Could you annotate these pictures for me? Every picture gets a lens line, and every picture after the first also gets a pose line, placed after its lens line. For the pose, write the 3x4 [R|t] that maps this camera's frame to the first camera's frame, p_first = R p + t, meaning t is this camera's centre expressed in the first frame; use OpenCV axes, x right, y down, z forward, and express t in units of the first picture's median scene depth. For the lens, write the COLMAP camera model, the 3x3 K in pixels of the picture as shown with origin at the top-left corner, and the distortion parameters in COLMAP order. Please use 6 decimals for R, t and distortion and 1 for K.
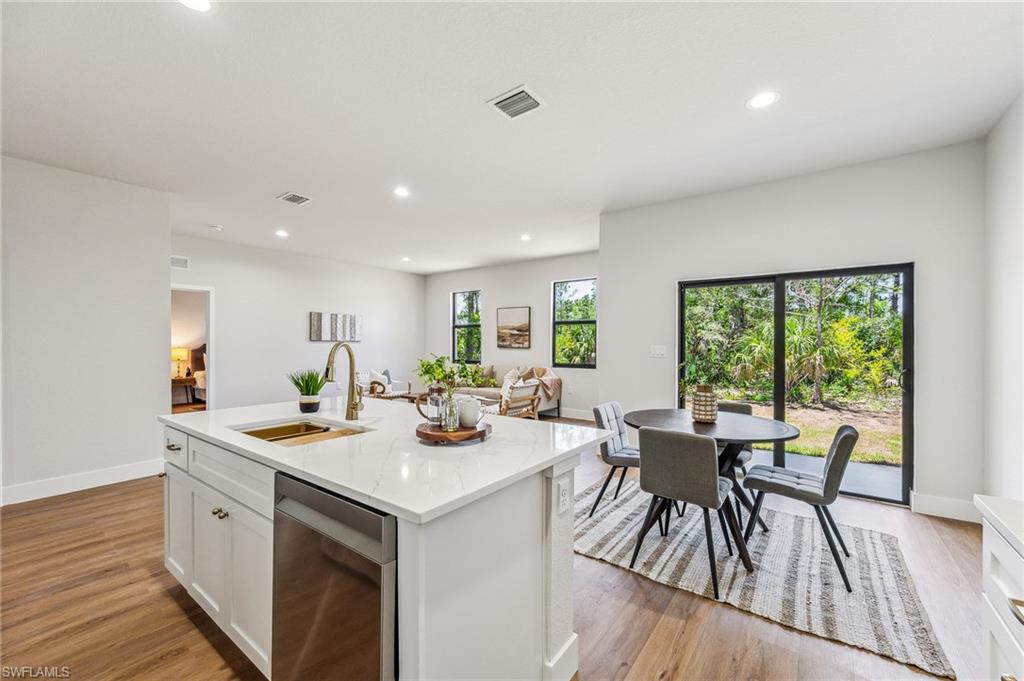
lens RADIAL K [[410.5, 0, 515.9], [0, 410.5, 339.9], [0, 0, 1]] dist [0.000286, -0.000506]
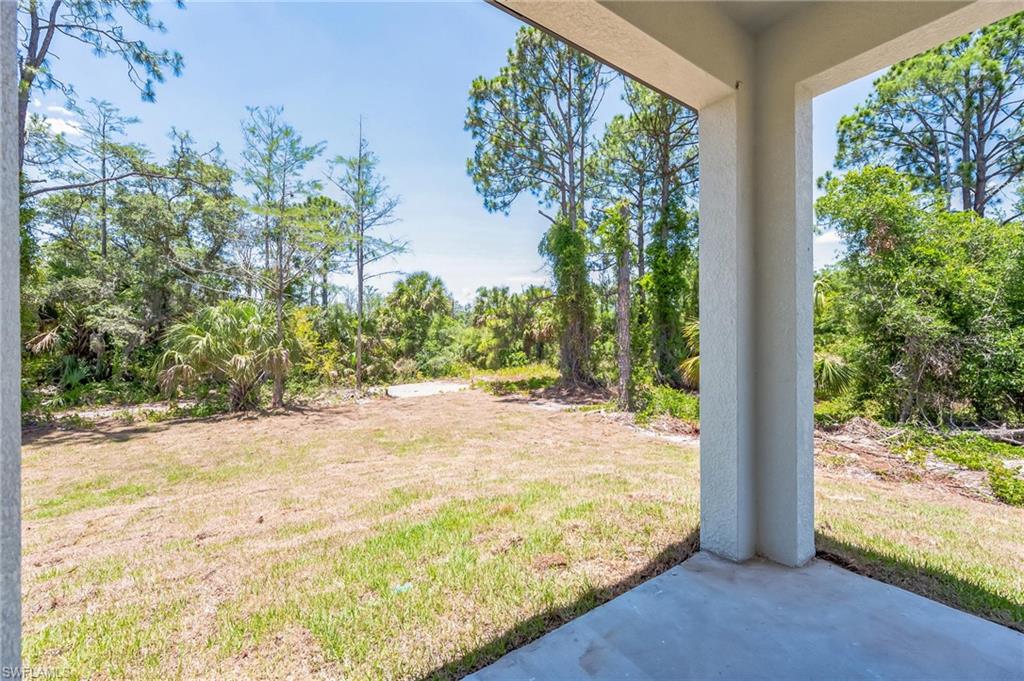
lens RADIAL K [[410.5, 0, 513.7], [0, 410.5, 337.9], [0, 0, 1]] dist [0.000286, -0.000506]
pose [[0.330462, -0.003975, 0.943811, 0.240395], [0.003730, 0.999989, 0.002906, 0.031056], [-0.943812, 0.002561, 0.330473, 0.619038]]
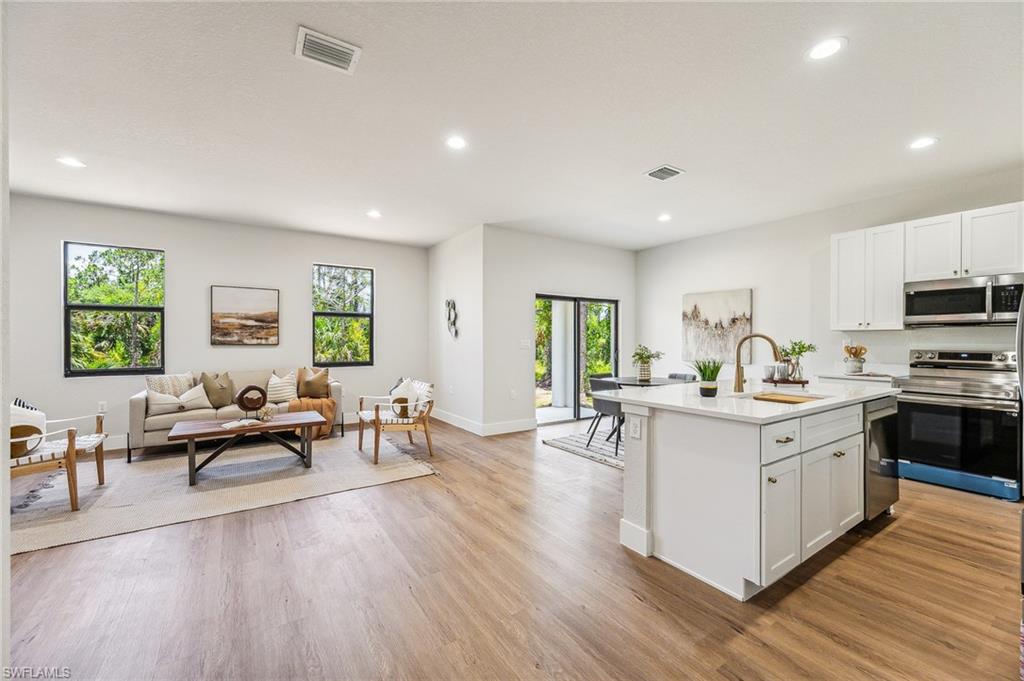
lens RADIAL K [[410.5, 0, 514.2], [0, 410.5, 338.3], [0, 0, 1]] dist [0.000286, -0.000506]
pose [[0.337060, 0.002937, 0.941479, -0.497754], [-0.005026, 0.999986, -0.001320, 0.006327], [-0.941470, -0.004287, 0.337070, 0.323729]]
